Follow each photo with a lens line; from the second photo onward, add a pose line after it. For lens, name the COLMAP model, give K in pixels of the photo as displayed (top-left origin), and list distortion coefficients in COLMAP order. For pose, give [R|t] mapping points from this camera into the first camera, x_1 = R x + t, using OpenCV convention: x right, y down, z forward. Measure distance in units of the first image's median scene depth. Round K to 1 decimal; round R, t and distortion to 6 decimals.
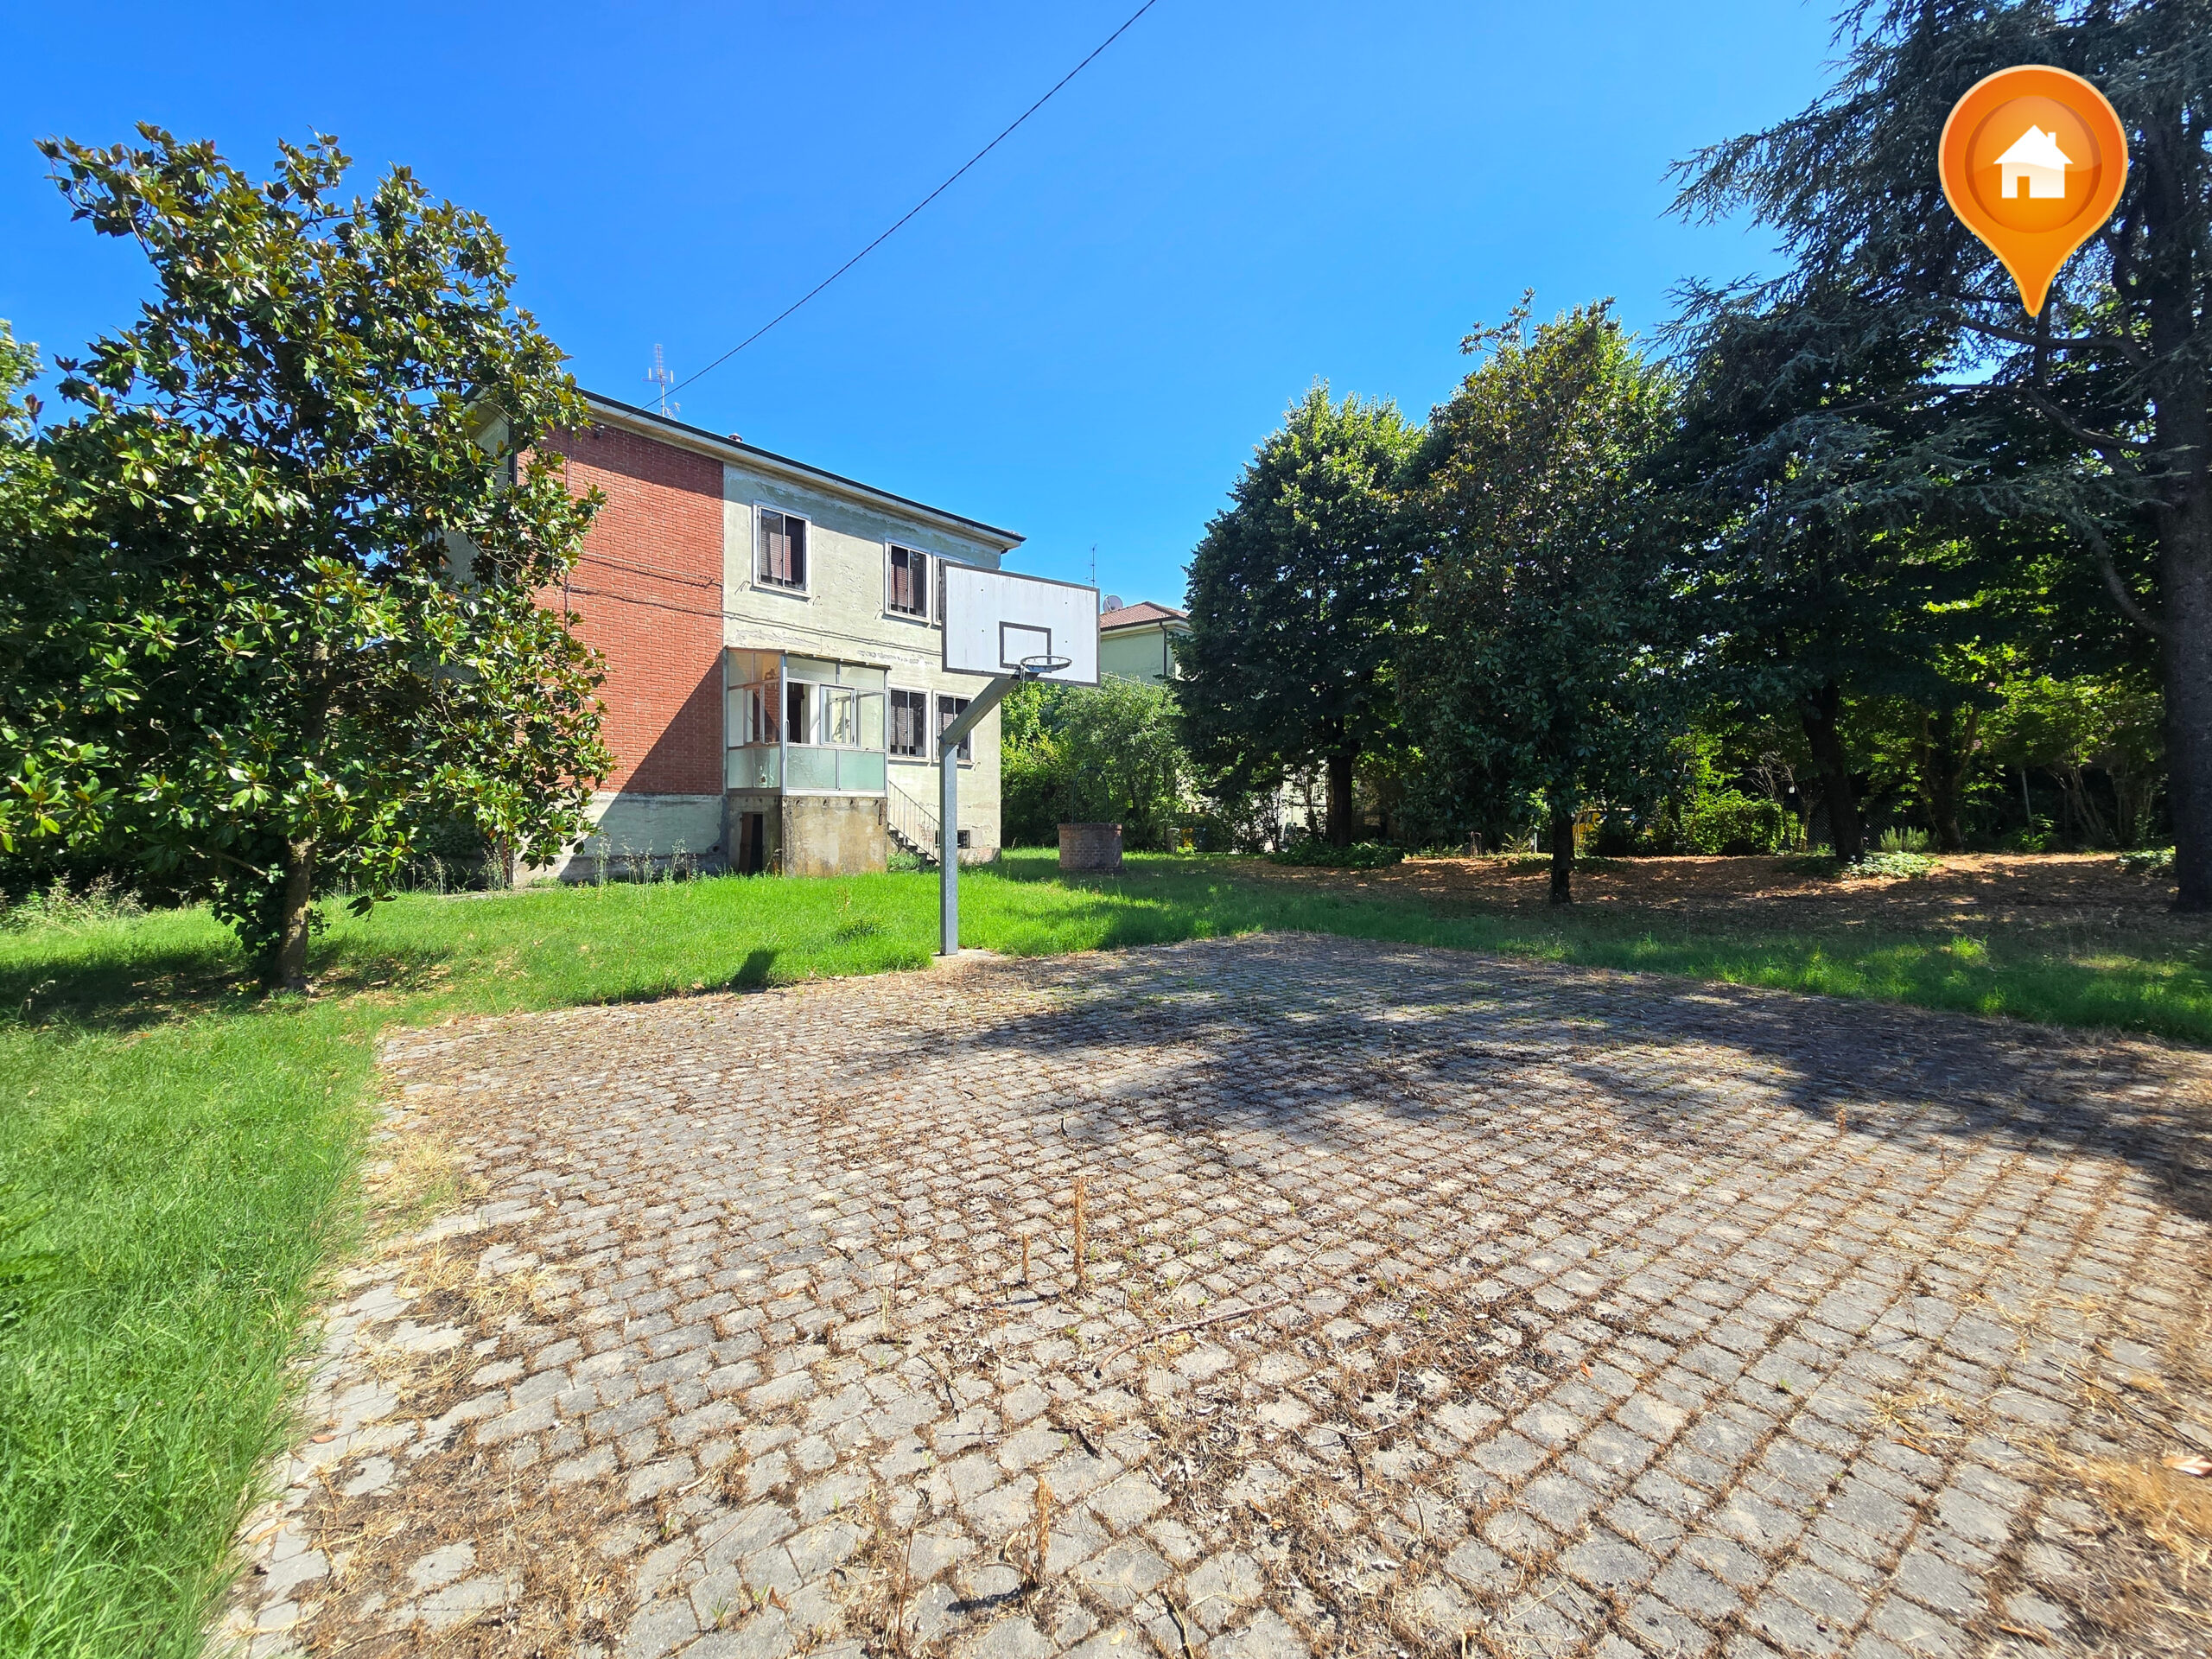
lens RADIAL K [[907.4, 0, 1104.8], [0, 907.4, 811.1], [0, 0, 1]] dist [-0.003238, -0.000014]
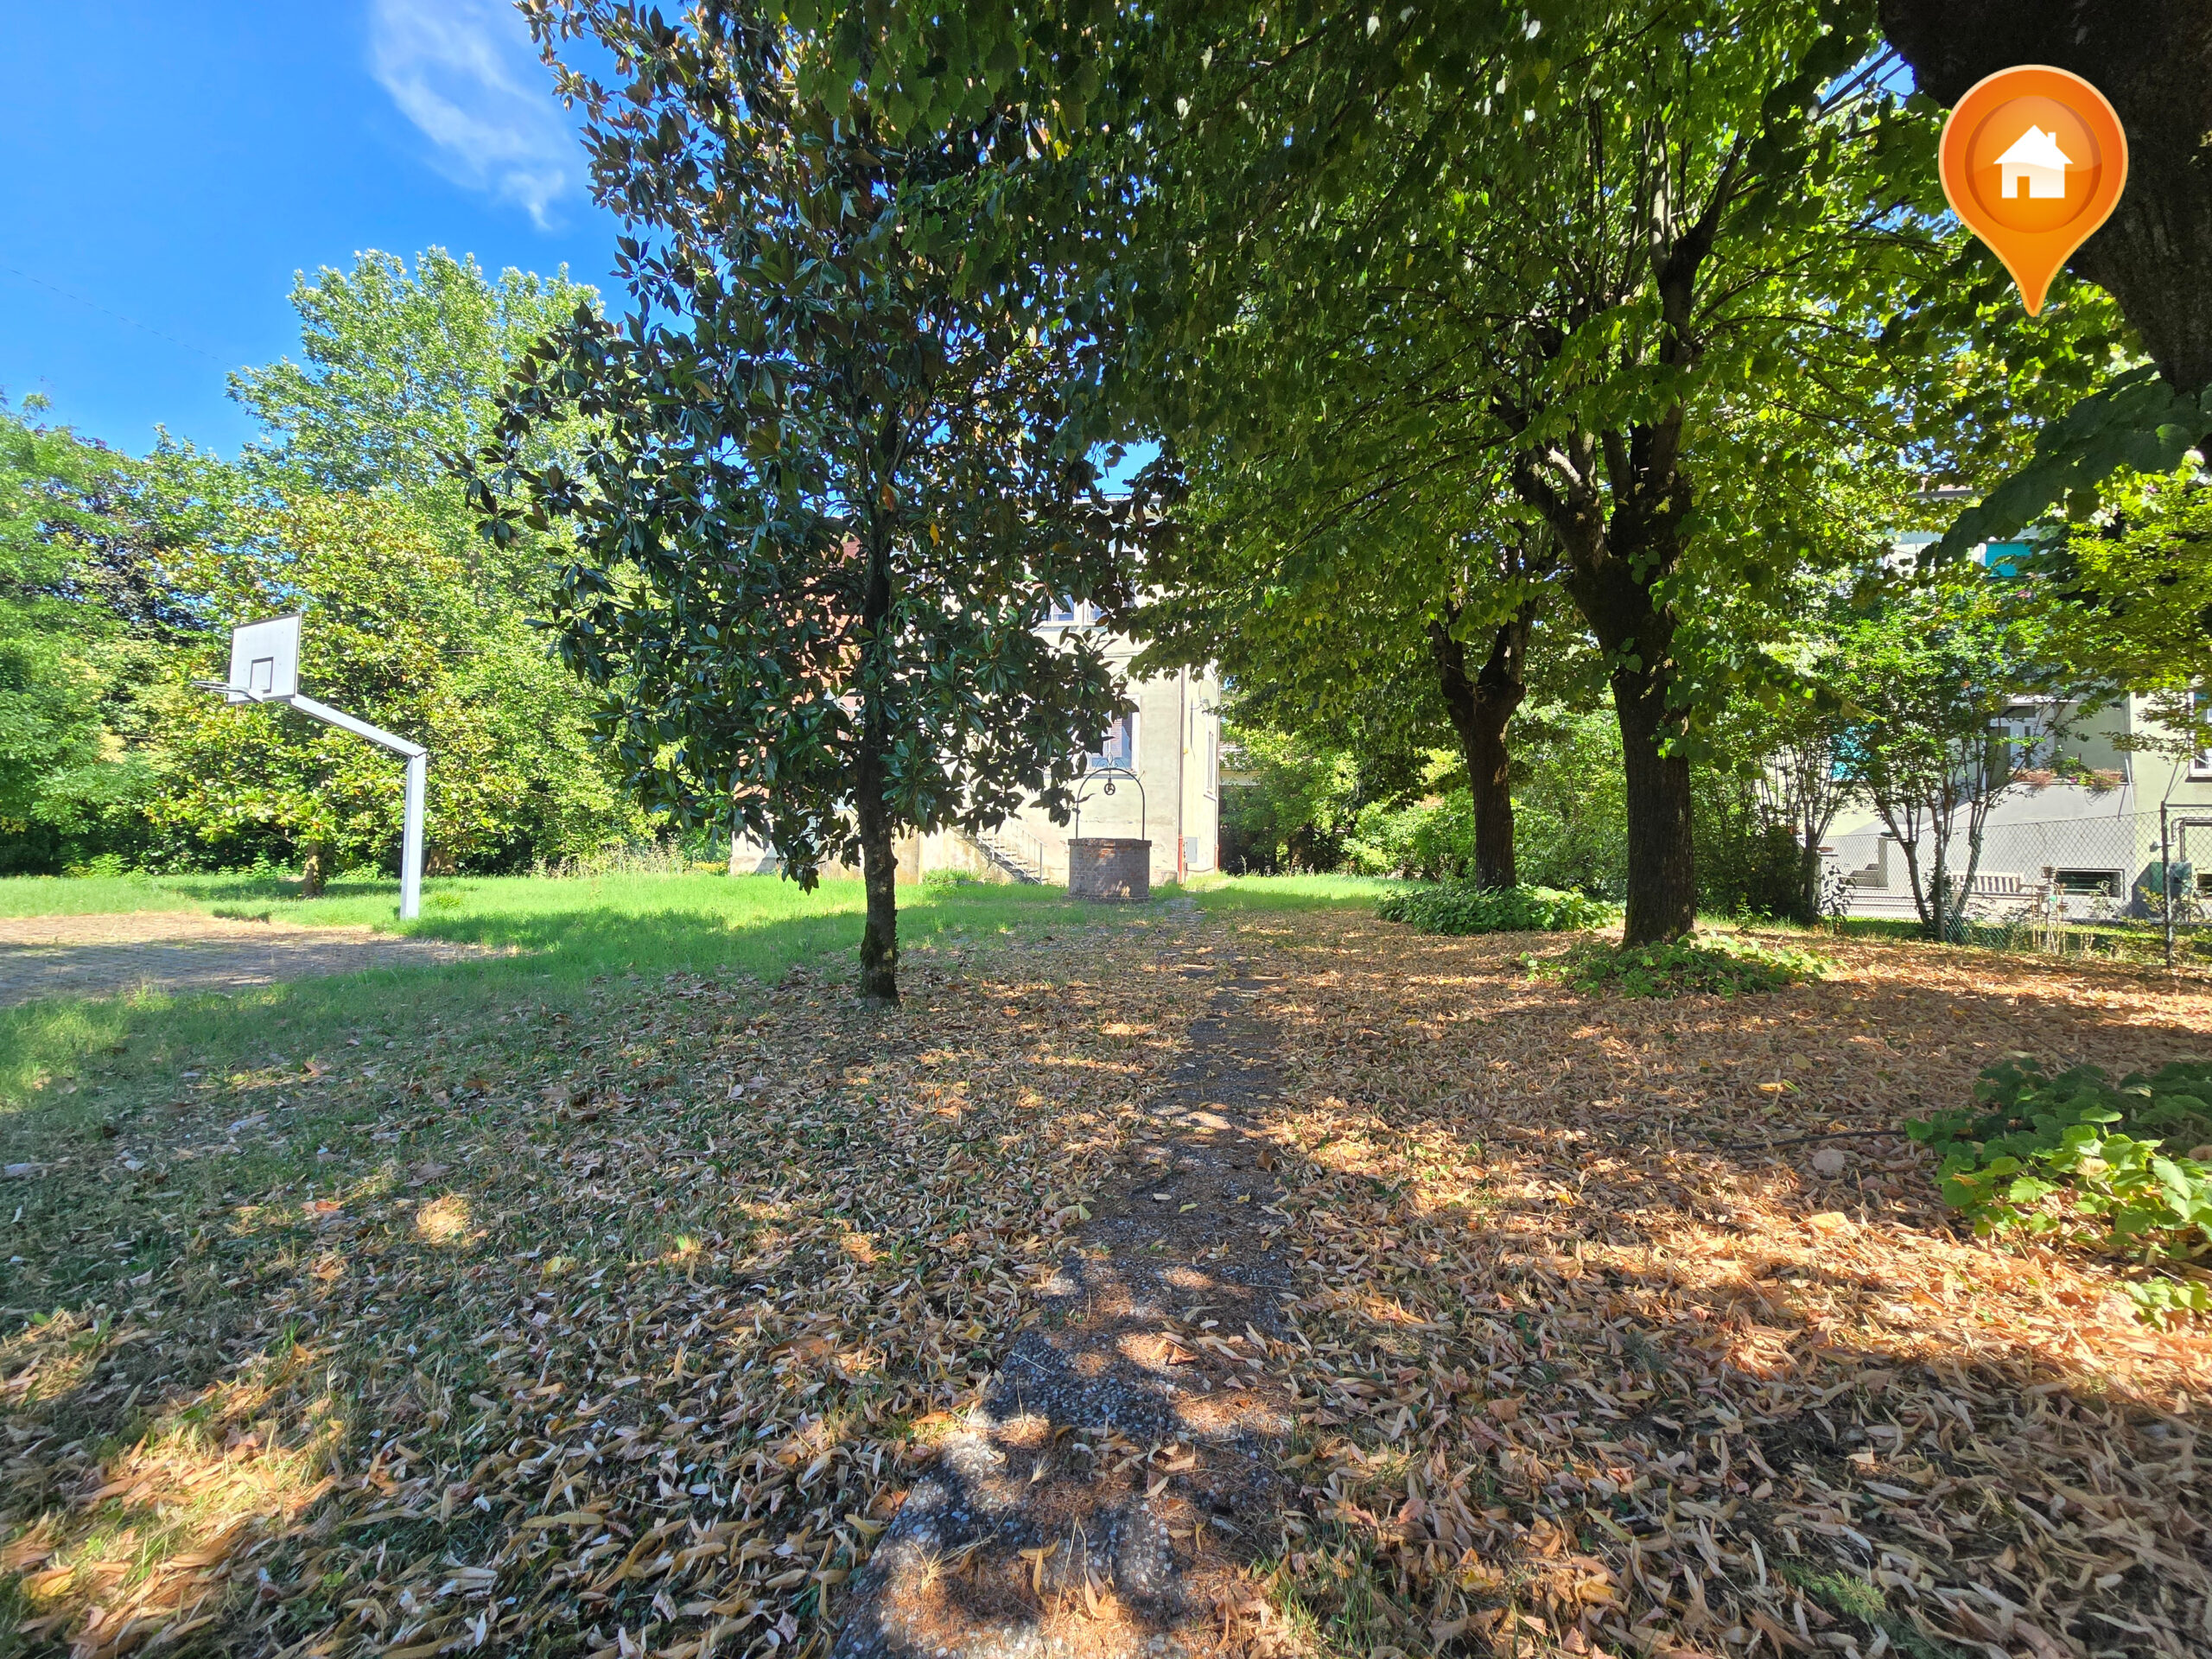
lens RADIAL K [[907.4, 0, 1104.8], [0, 907.4, 811.1], [0, 0, 1]] dist [-0.003238, -0.000014]
pose [[0.461740, -0.025700, -0.886643, 0.744672], [-0.012094, 0.999305, -0.035264, 0.019345], [0.886933, 0.027006, 0.461108, 0.685267]]
